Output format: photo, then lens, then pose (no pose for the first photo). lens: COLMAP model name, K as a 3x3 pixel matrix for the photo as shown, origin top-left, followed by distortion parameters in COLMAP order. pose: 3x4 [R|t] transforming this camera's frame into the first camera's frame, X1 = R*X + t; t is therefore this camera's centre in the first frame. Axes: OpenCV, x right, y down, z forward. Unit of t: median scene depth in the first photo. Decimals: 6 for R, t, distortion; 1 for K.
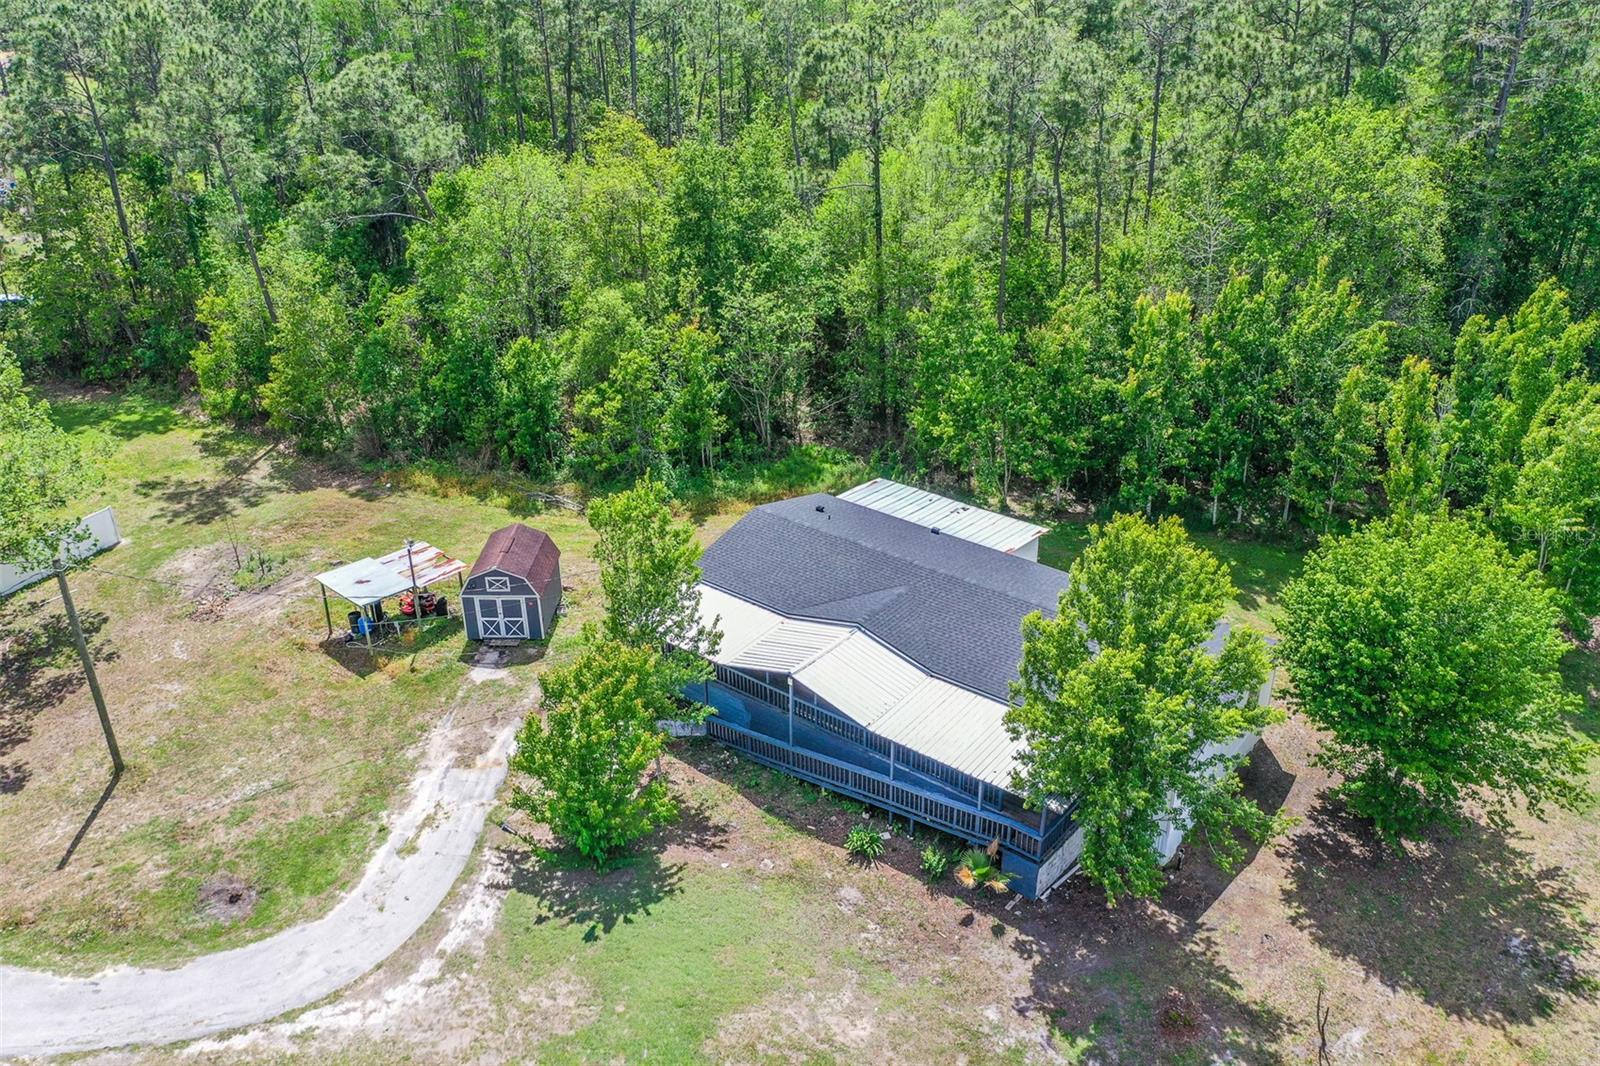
lens RADIAL K [[1265.9, 0, 793.7], [0, 1265.9, 525.5], [0, 0, 1]] dist [0.004371, 0.002302]
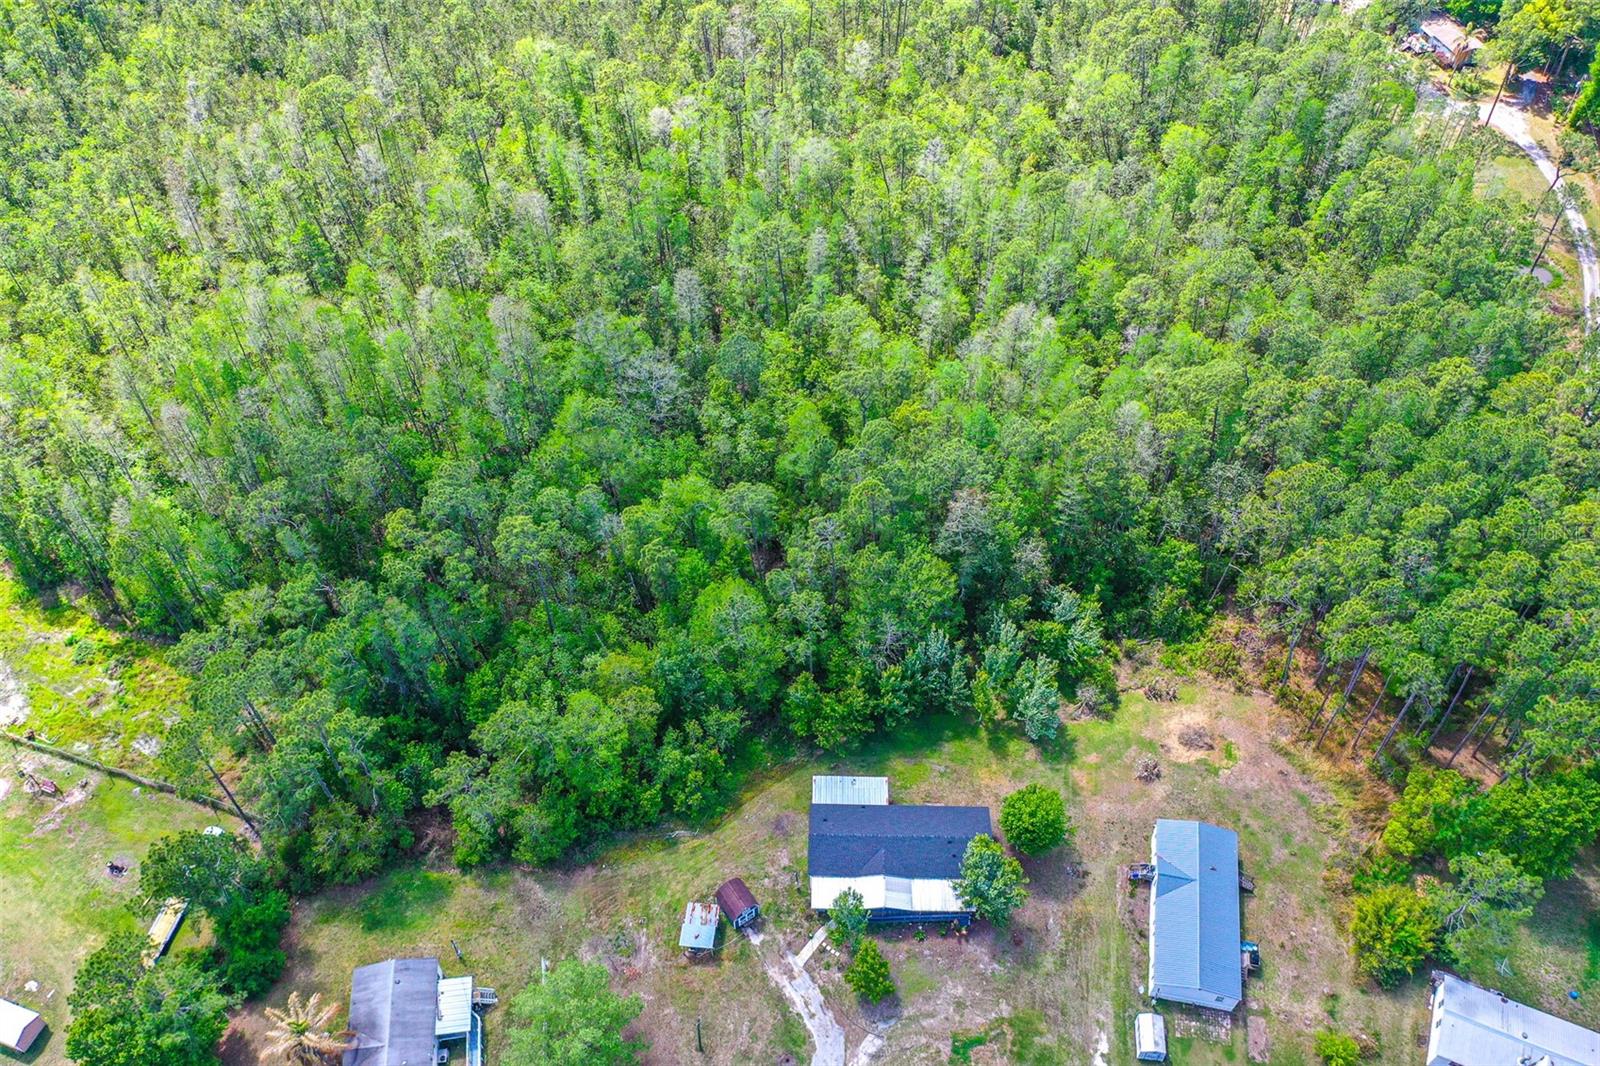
lens RADIAL K [[1265.9, 0, 800.7], [0, 1265.9, 531.1], [0, 0, 1]] dist [0.004371, 0.002302]
pose [[0.796872, -0.450619, 0.402414, -0.863281], [0.269678, 0.861355, 0.430512, -1.788845], [-0.540618, -0.234541, 0.807912, -1.066177]]
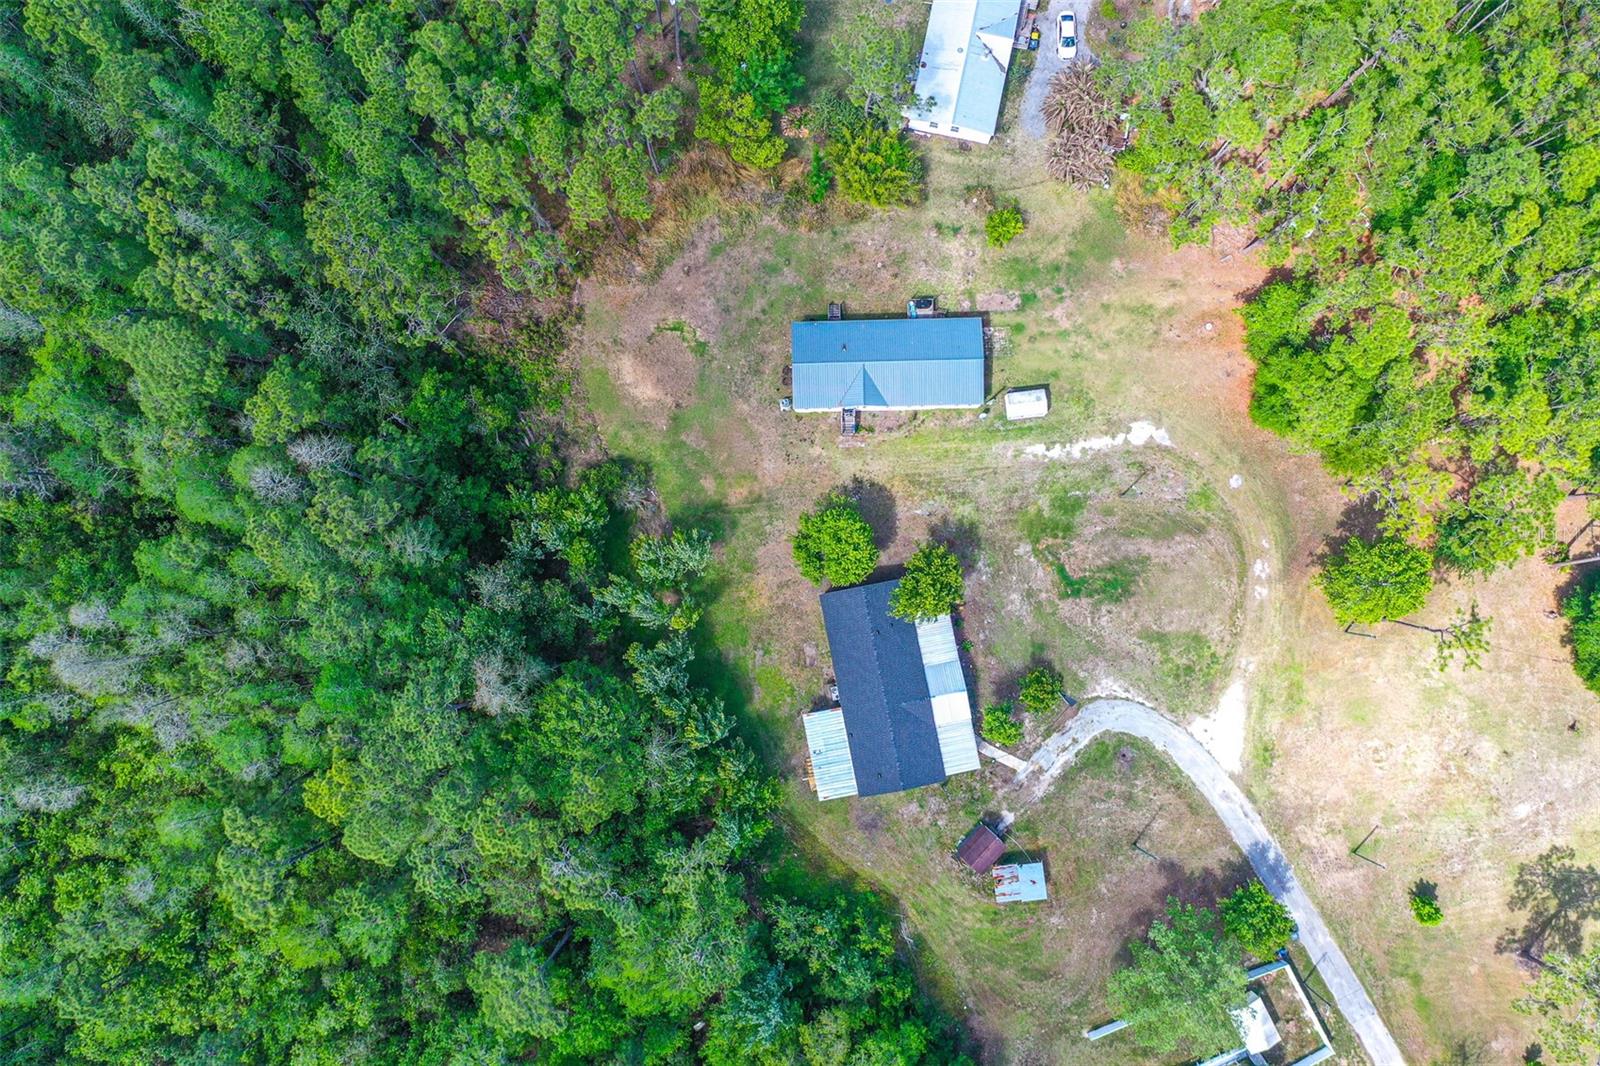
lens RADIAL K [[1265.9, 0, 798.7], [0, 1265.9, 534.0], [0, 0, 1]] dist [0.004371, 0.002302]
pose [[-0.764247, -0.642768, 0.052682, 0.314158], [0.304381, -0.287475, 0.908136, -2.155303], [-0.568576, 0.710075, 0.415348, -0.238184]]
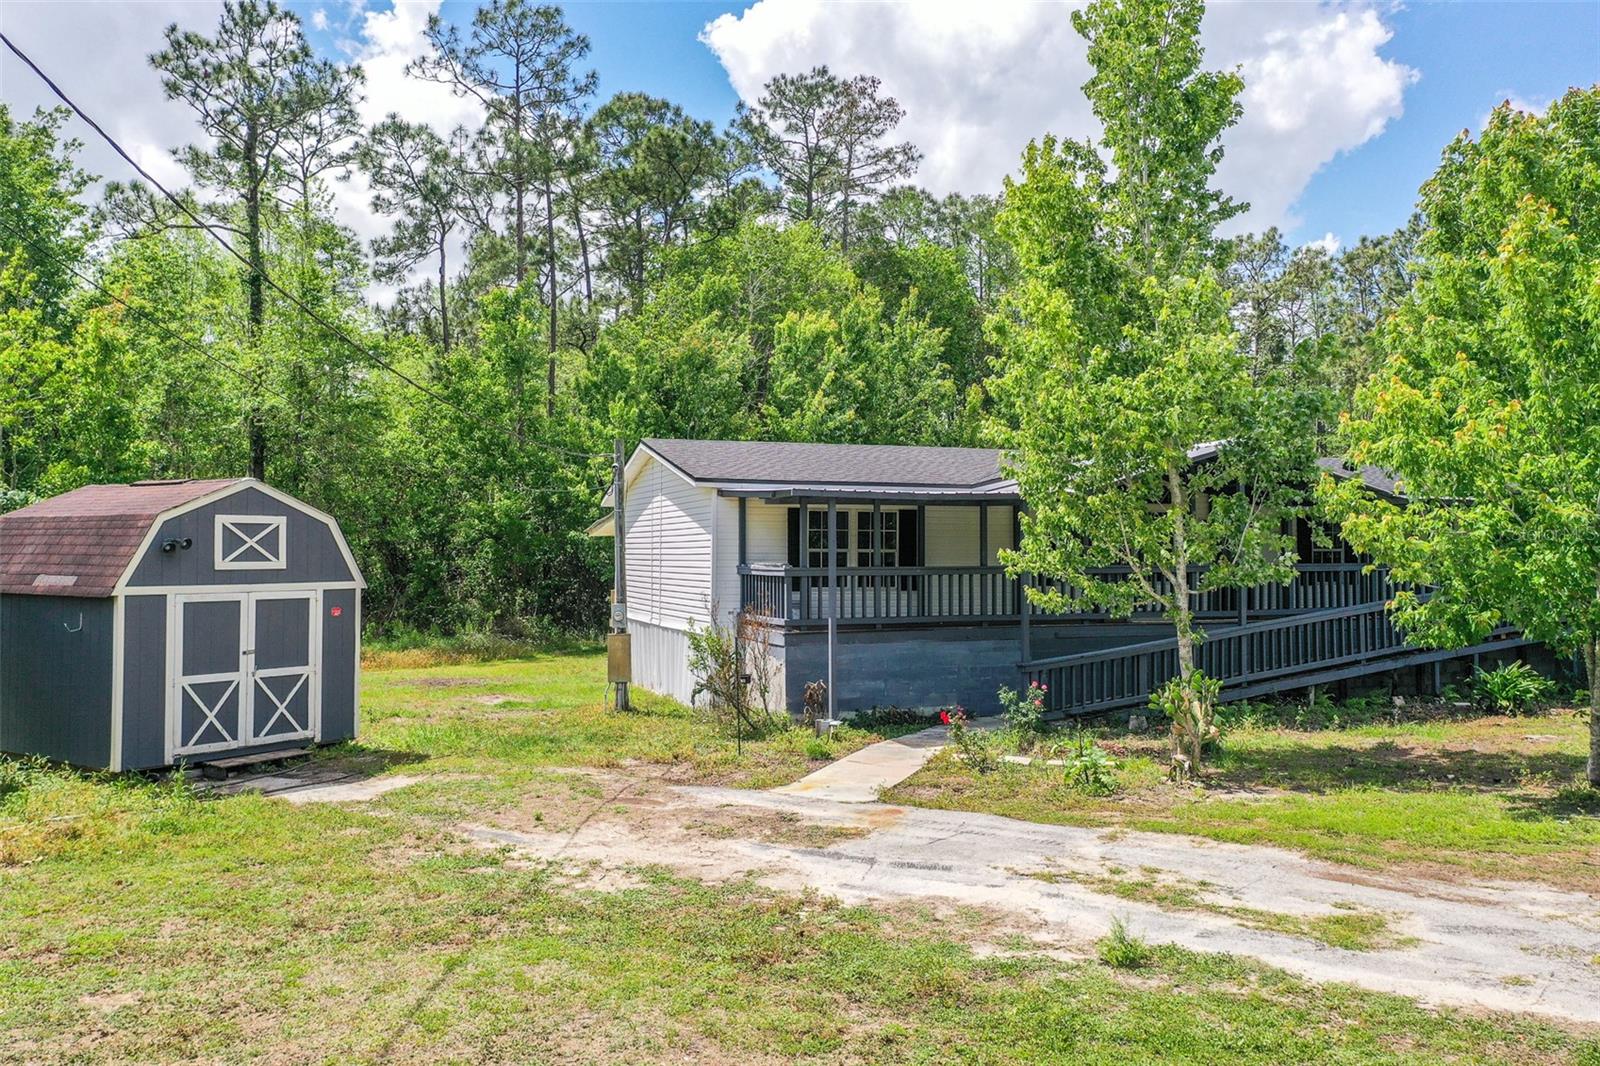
lens RADIAL K [[1265.9, 0, 804.3], [0, 1265.9, 532.2], [0, 0, 1]] dist [0.004371, 0.002302]
pose [[0.525249, 0.035044, 0.850227, -0.421862], [0.378044, 0.885527, -0.270046, 0.176712], [-0.762362, 0.463265, 0.451874, 0.753711]]
